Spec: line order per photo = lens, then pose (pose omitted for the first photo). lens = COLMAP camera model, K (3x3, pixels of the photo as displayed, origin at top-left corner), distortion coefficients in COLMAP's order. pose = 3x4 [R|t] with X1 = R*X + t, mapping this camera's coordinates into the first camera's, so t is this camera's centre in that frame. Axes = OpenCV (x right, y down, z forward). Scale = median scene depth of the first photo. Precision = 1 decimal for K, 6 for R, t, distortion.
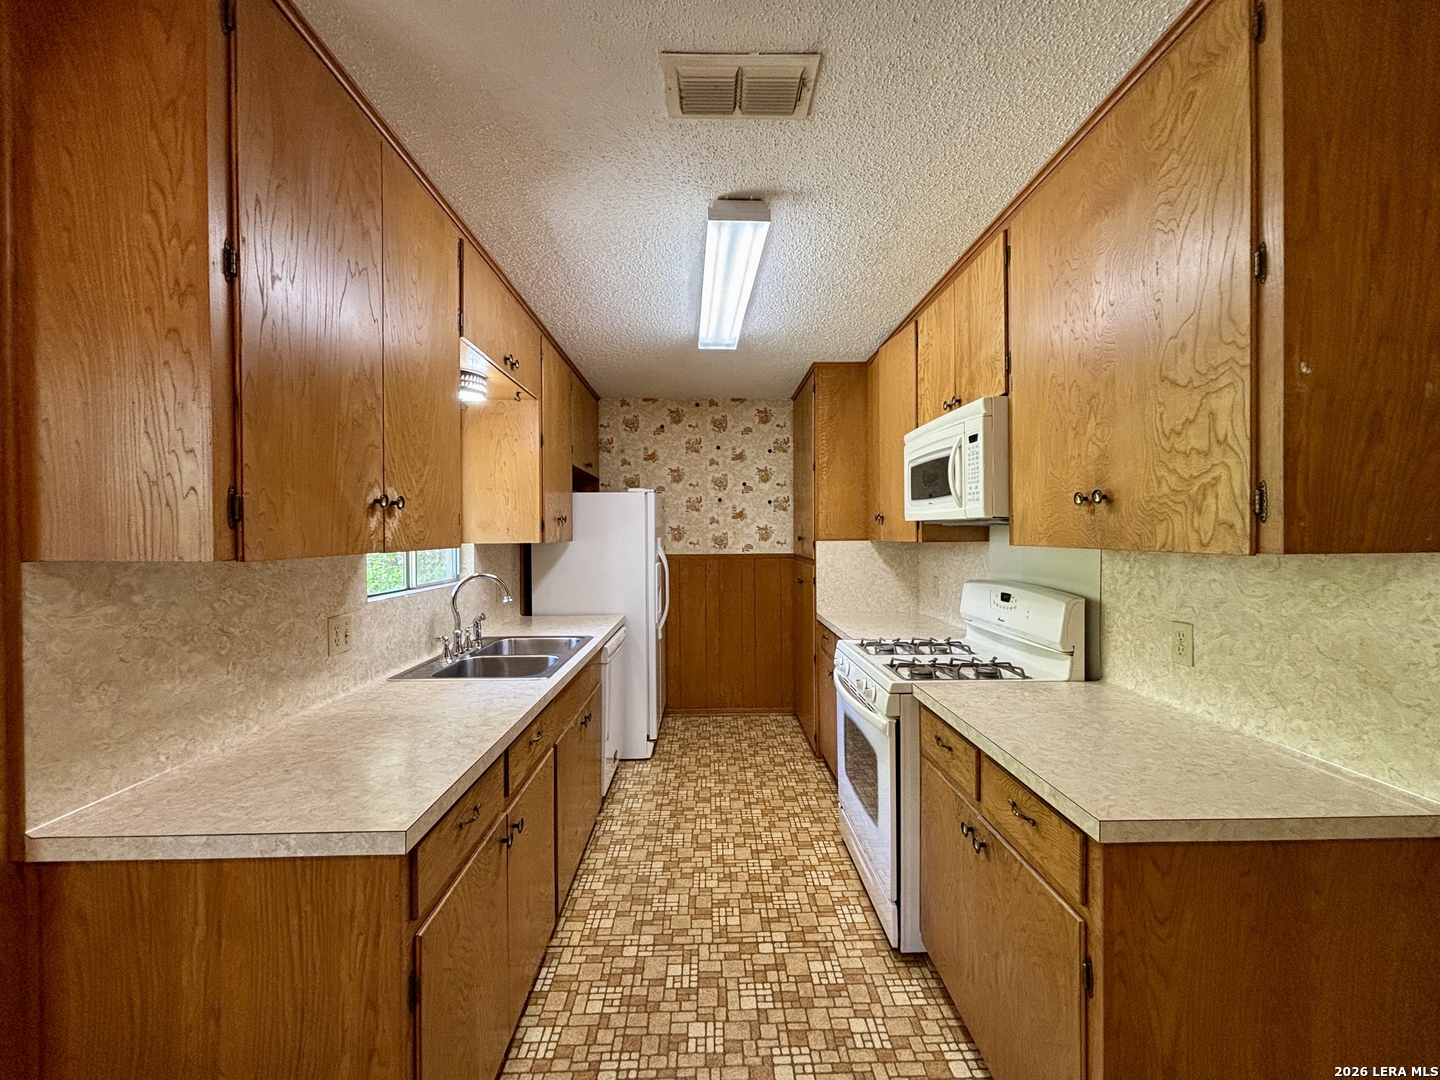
lens RADIAL K [[580.7, 0, 718.0], [0, 580.7, 534.1], [0, 0, 1]] dist [0.002066, -0.000274]
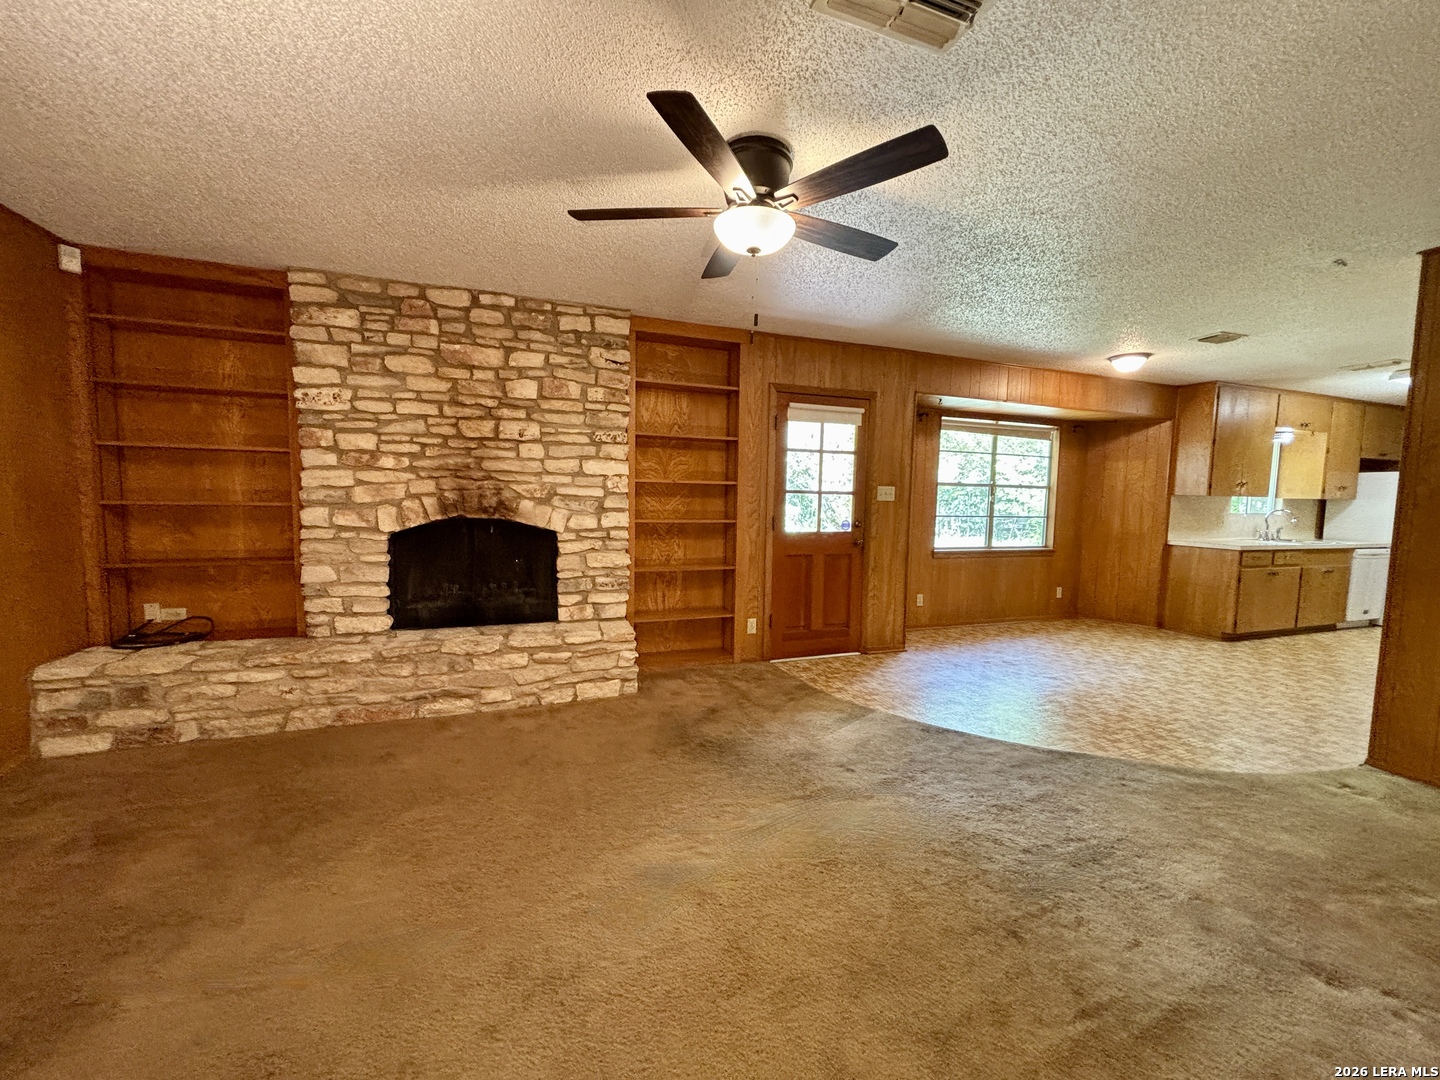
lens RADIAL K [[580.7, 0, 716.4], [0, 580.7, 533.3], [0, 0, 1]] dist [0.002066, -0.000274]
pose [[0.332538, 0.089809, -0.938804, 0.869182], [-0.030016, 0.995959, 0.084645, 0.023669], [0.942612, 0.000032, 0.333890, -1.616799]]
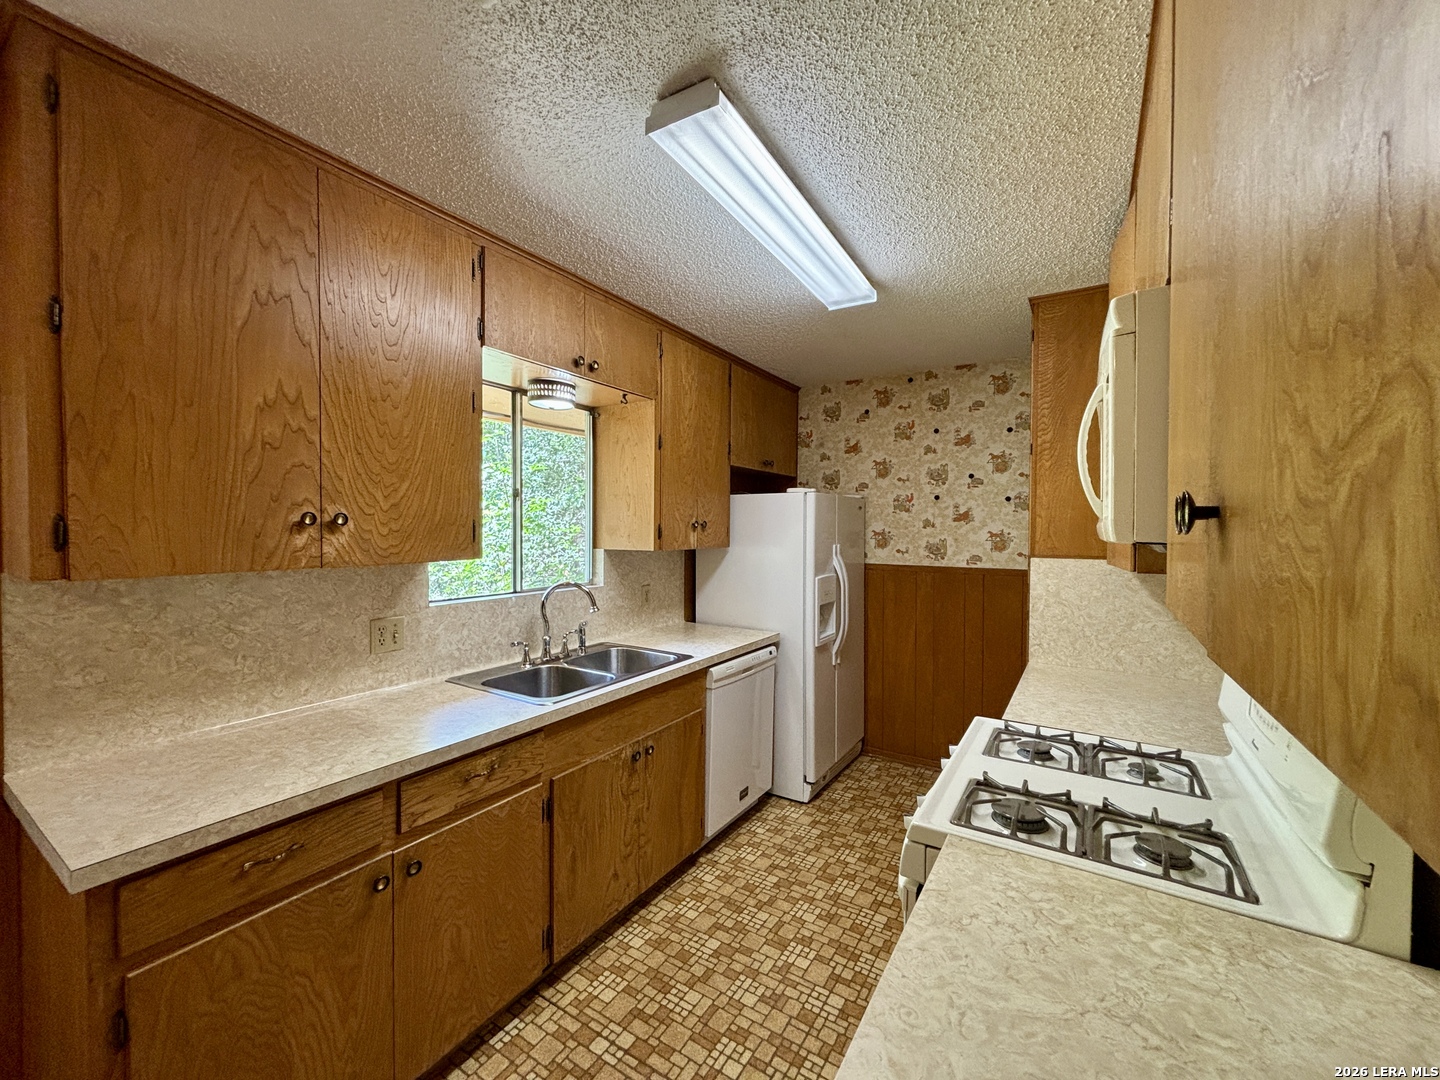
lens RADIAL K [[580.7, 0, 707.5], [0, 580.7, 538.8], [0, 0, 1]] dist [0.002066, -0.000274]
pose [[0.828179, 0.019307, -0.560130, 0.259710], [-0.009922, 0.999755, 0.019789, -0.021215], [0.560375, -0.010831, 0.828168, 0.235012]]
